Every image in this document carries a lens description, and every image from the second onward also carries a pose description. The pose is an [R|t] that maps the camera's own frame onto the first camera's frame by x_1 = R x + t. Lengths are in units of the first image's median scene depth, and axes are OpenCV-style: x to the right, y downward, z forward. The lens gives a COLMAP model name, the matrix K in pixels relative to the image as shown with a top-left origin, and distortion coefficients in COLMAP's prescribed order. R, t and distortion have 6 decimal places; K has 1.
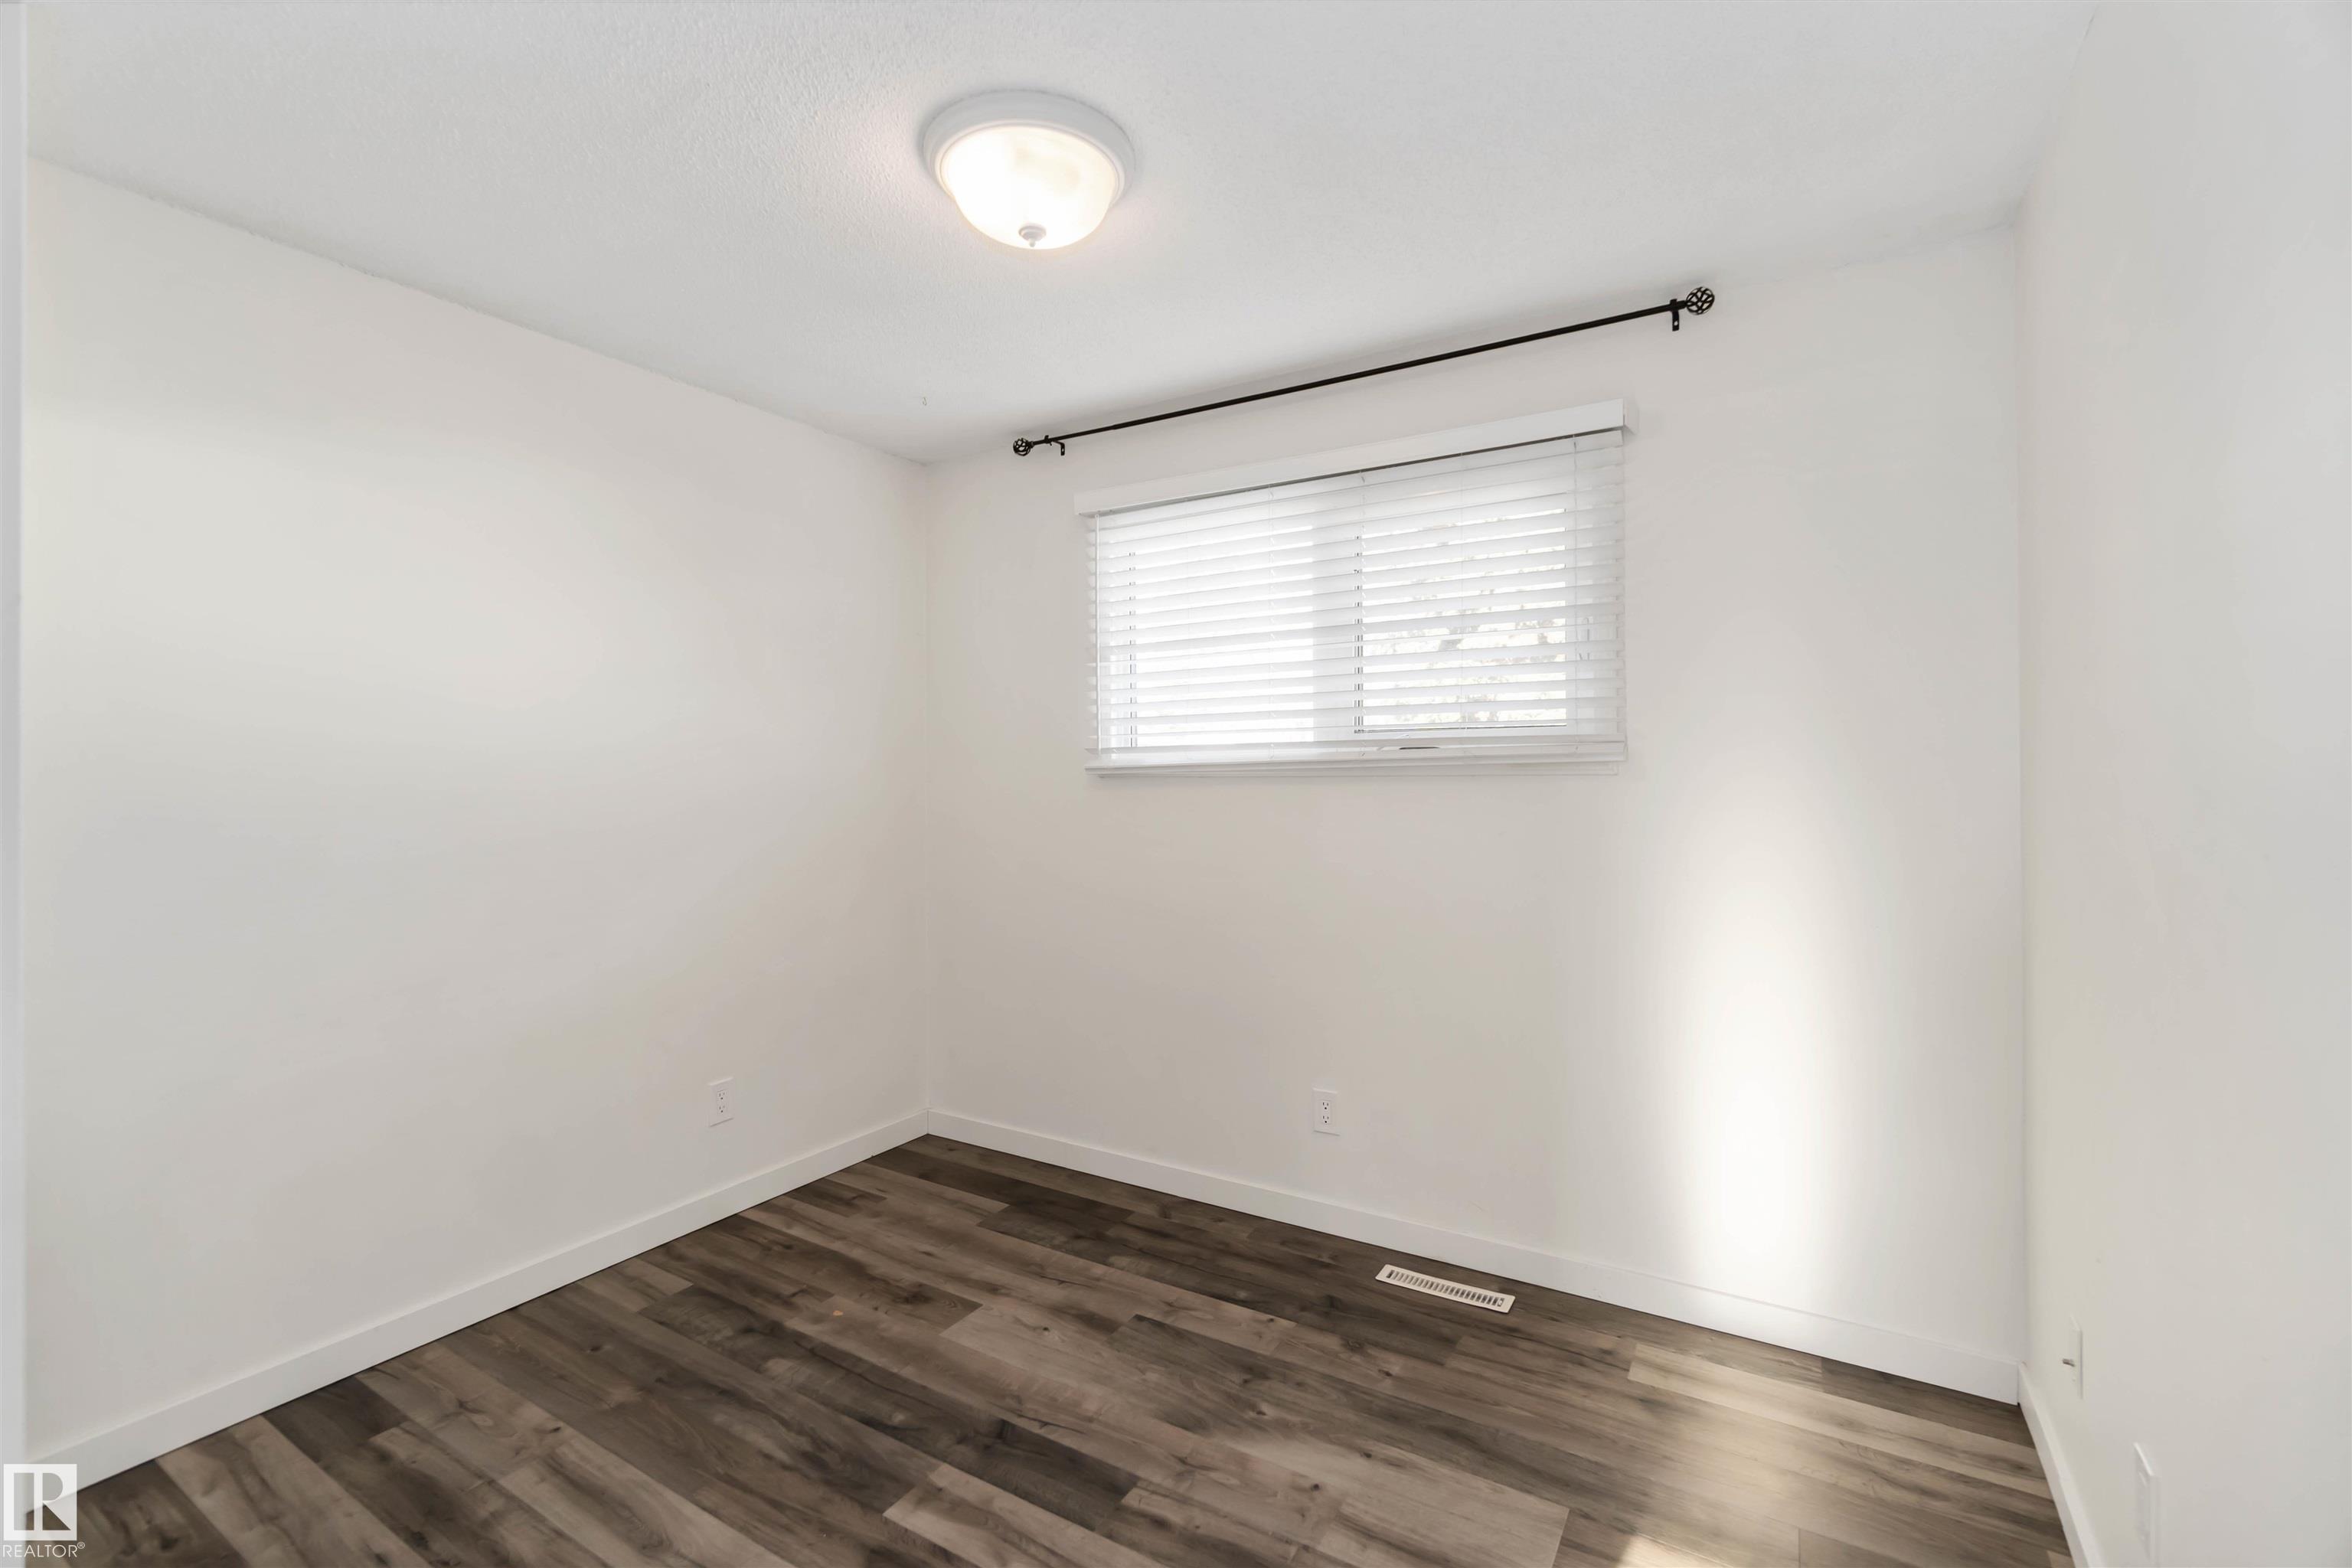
lens RADIAL K [[1011.7, 0, 1183.7], [0, 1011.7, 804.5], [0, 0, 1]] dist [-0.006825, 0.003559]
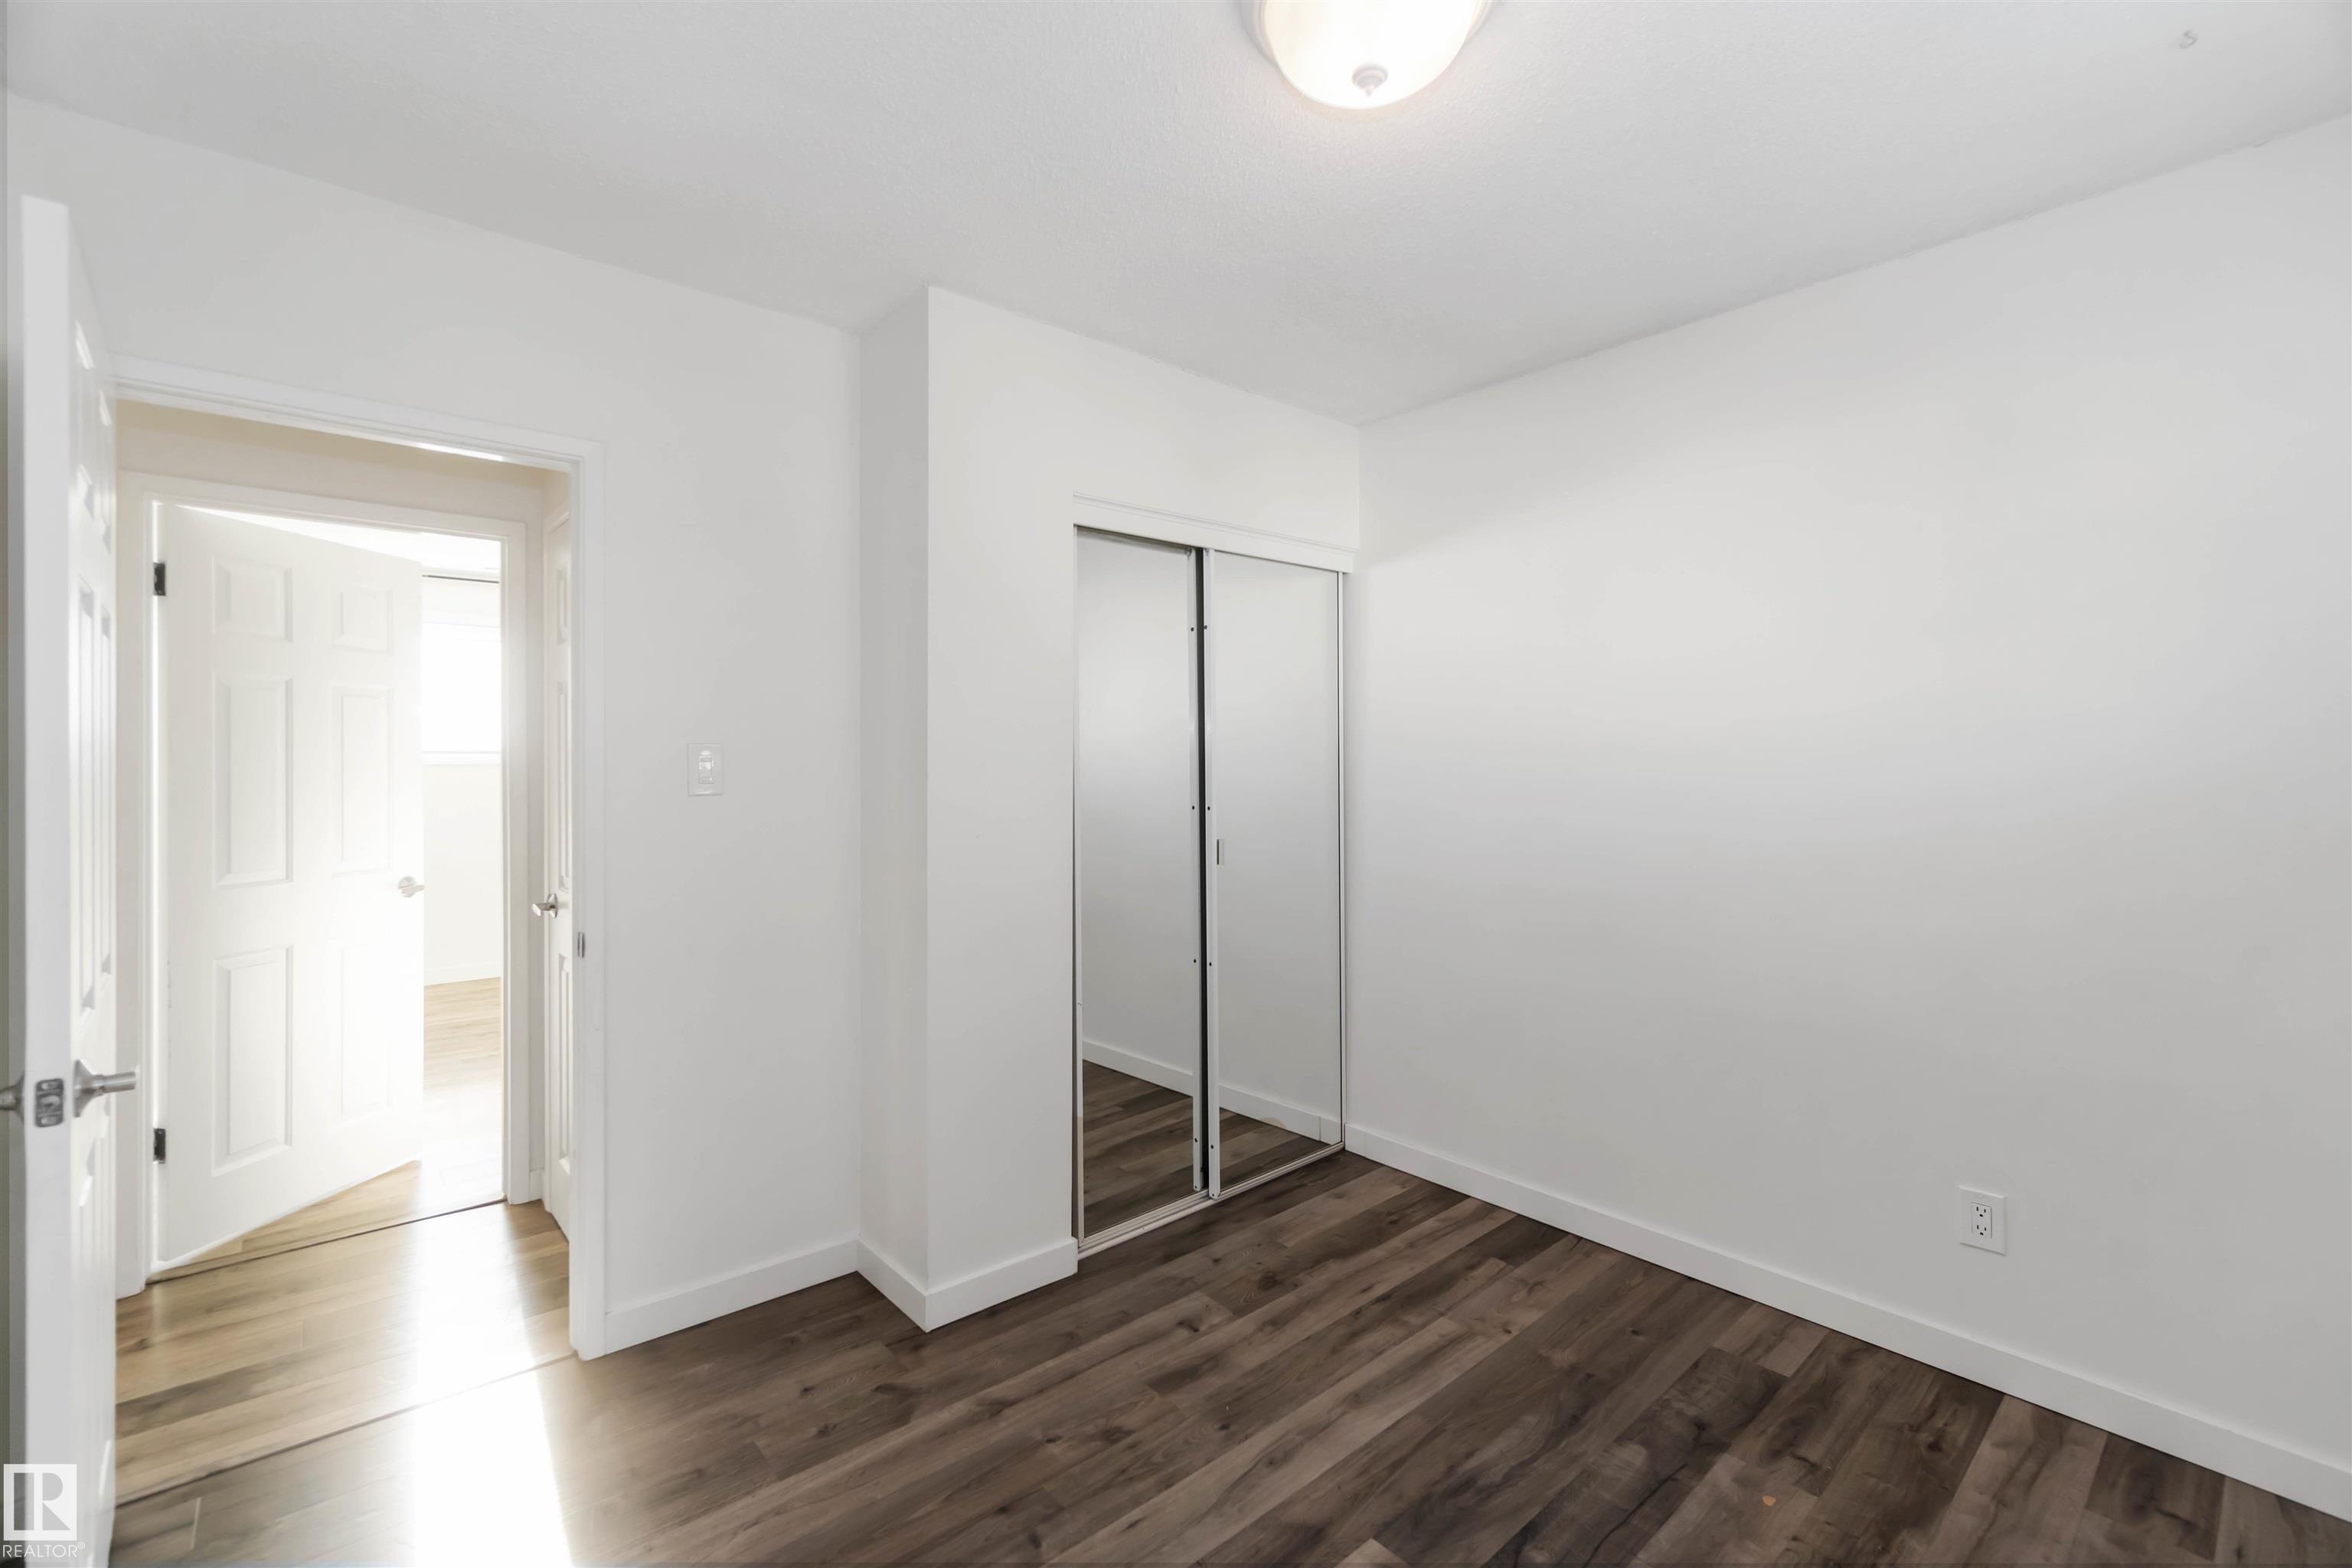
lens RADIAL K [[1011.7, 0, 1176.1], [0, 1011.7, 766.9], [0, 0, 1]] dist [-0.006825, 0.003559]
pose [[-0.300004, 0.010010, -0.953885, 0.520102], [-0.034604, 0.999173, 0.021368, -0.033983], [0.953310, 0.039419, -0.299409, 0.845865]]
